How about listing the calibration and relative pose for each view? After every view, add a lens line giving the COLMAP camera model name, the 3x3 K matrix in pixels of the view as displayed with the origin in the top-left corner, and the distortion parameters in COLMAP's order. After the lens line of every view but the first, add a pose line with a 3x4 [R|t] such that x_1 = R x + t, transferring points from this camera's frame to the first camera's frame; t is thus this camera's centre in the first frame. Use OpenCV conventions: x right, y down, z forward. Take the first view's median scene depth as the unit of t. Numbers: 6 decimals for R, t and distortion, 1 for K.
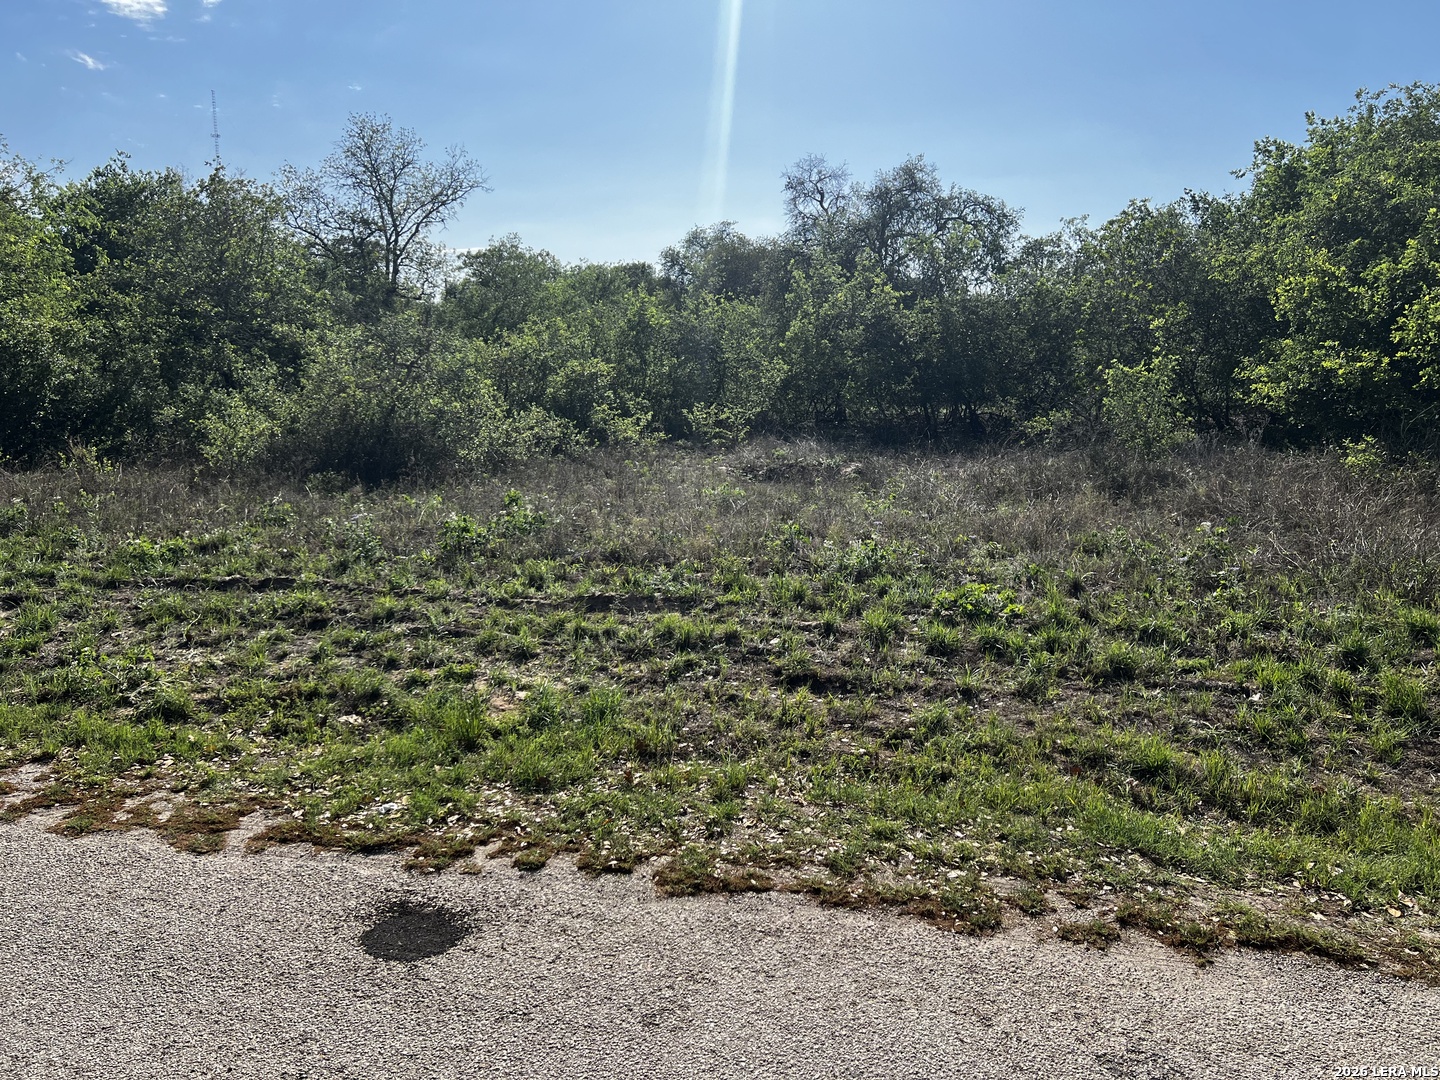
lens RADIAL K [[1075.5, 0, 723.9], [0, 1075.5, 532.0], [0, 0, 1]] dist [0.064692, -0.075966]
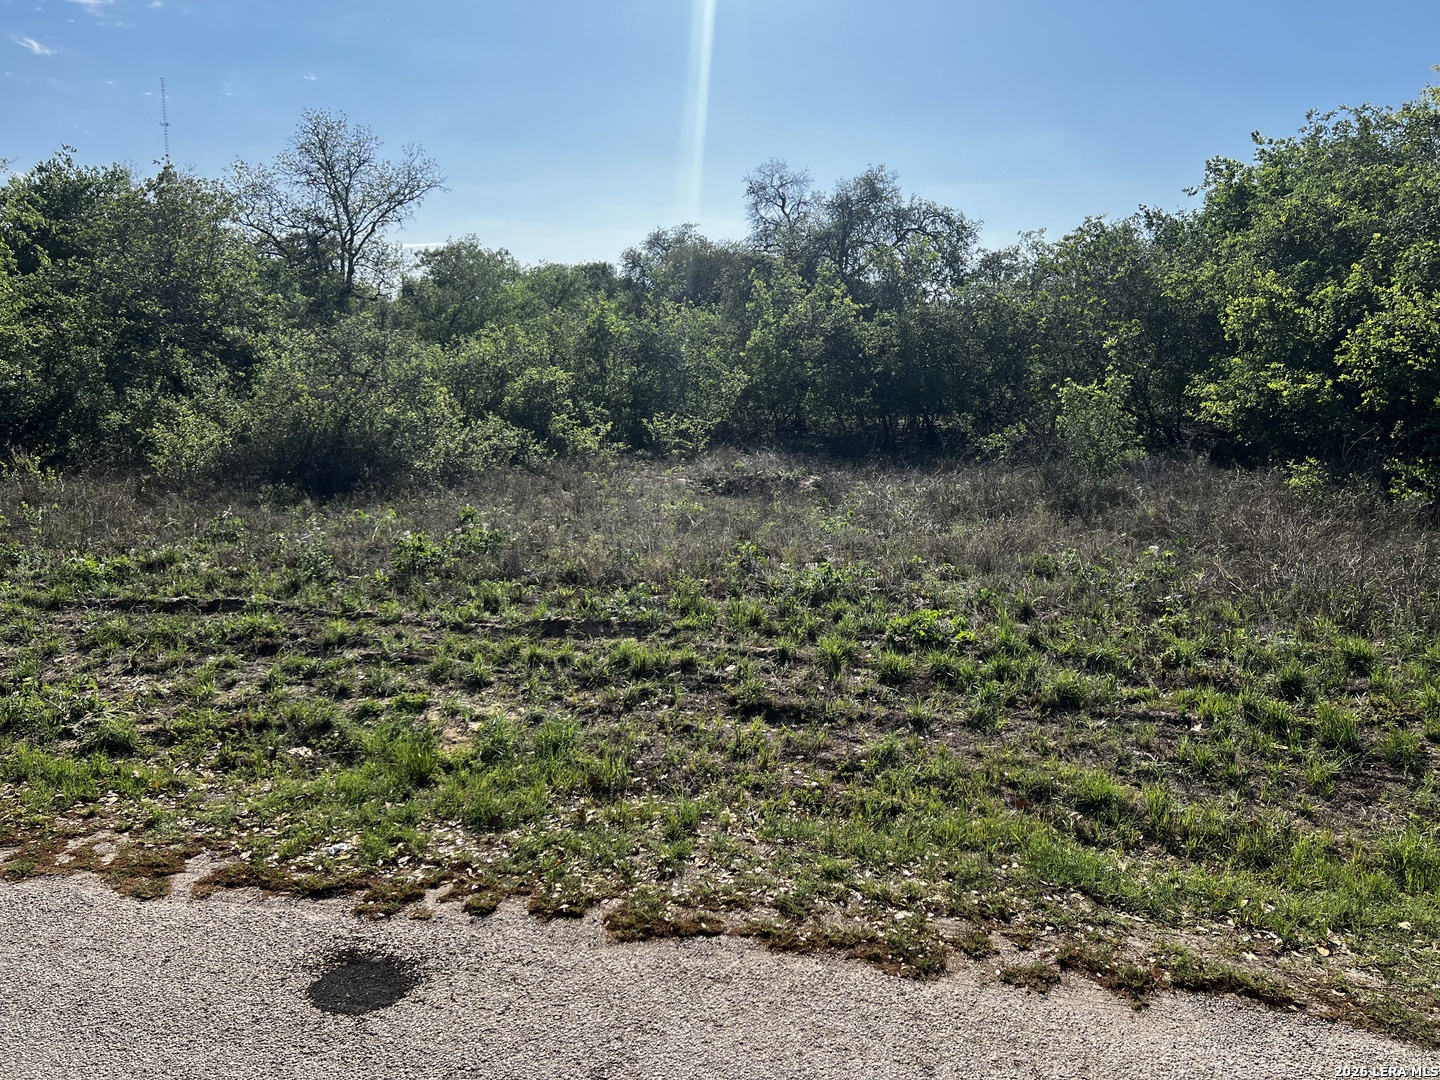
lens RADIAL K [[1077.1, 0, 727.0], [0, 1077.1, 543.6], [0, 0, 1]] dist [0.060503, -0.069892]
pose [[0.999217, 0.005148, 0.039228, 0.003452], [-0.005535, 0.999937, 0.009788, -0.020157], [-0.039175, -0.009997, 0.999182, -0.003621]]
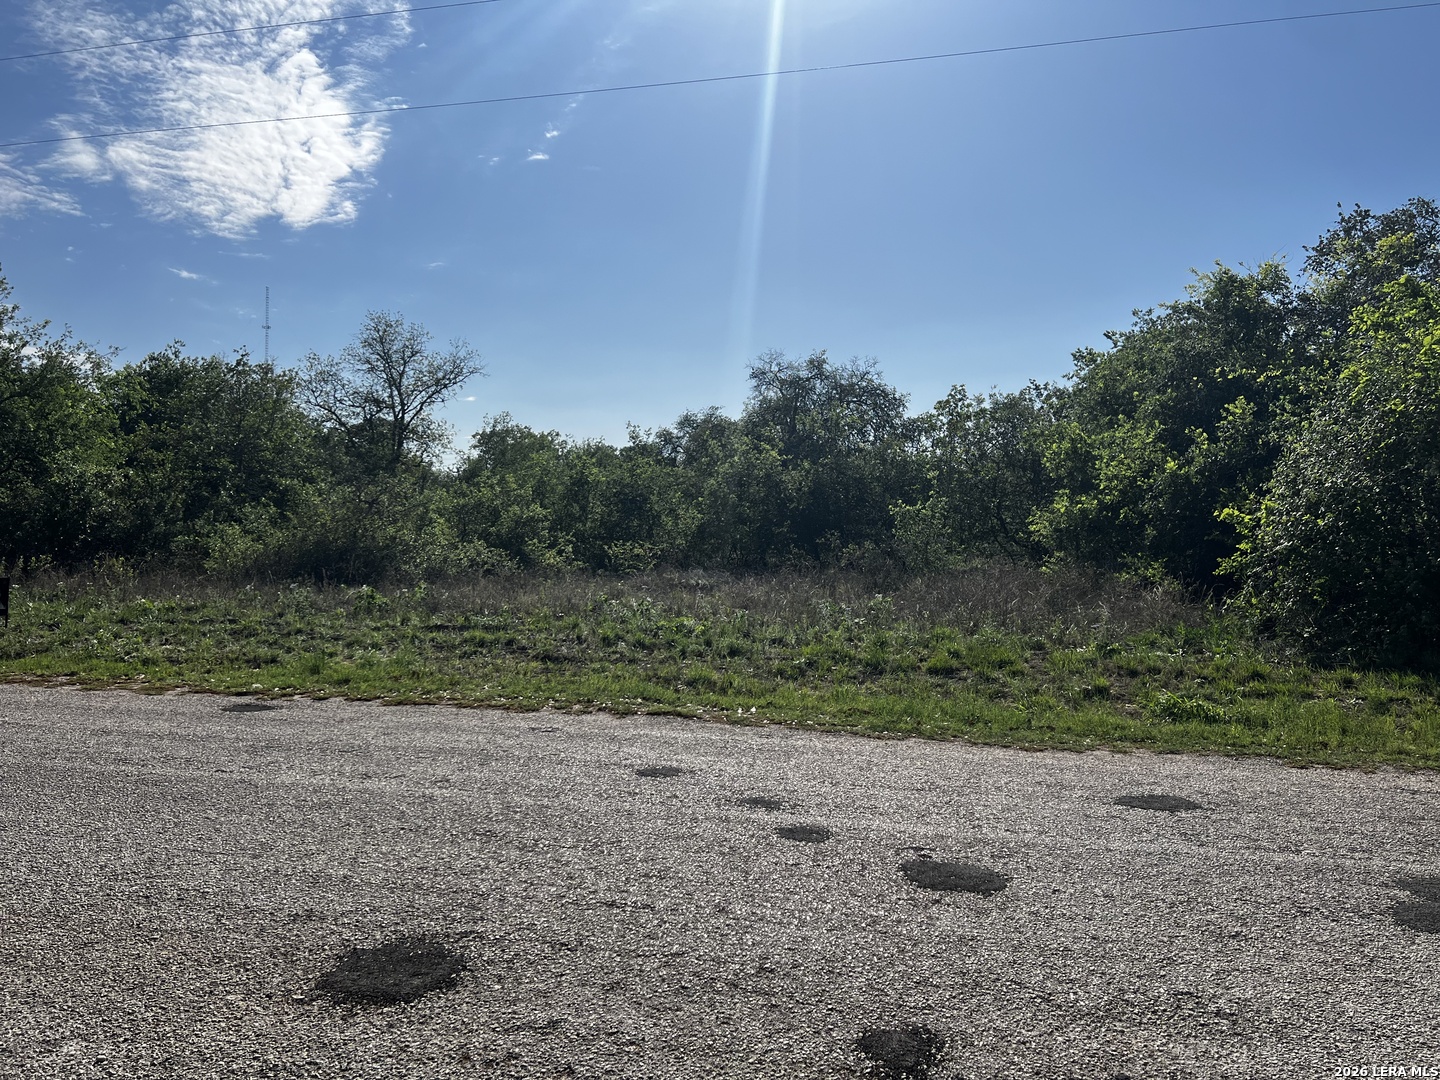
lens RADIAL K [[1075.5, 0, 723.9], [0, 1075.5, 532.0], [0, 0, 1]] dist [0.064692, -0.075966]
pose [[0.999718, 0.012229, -0.020380, 0.280307], [-0.015428, 0.986164, -0.165051, 0.157021], [0.018080, 0.165319, 0.986074, -0.458443]]
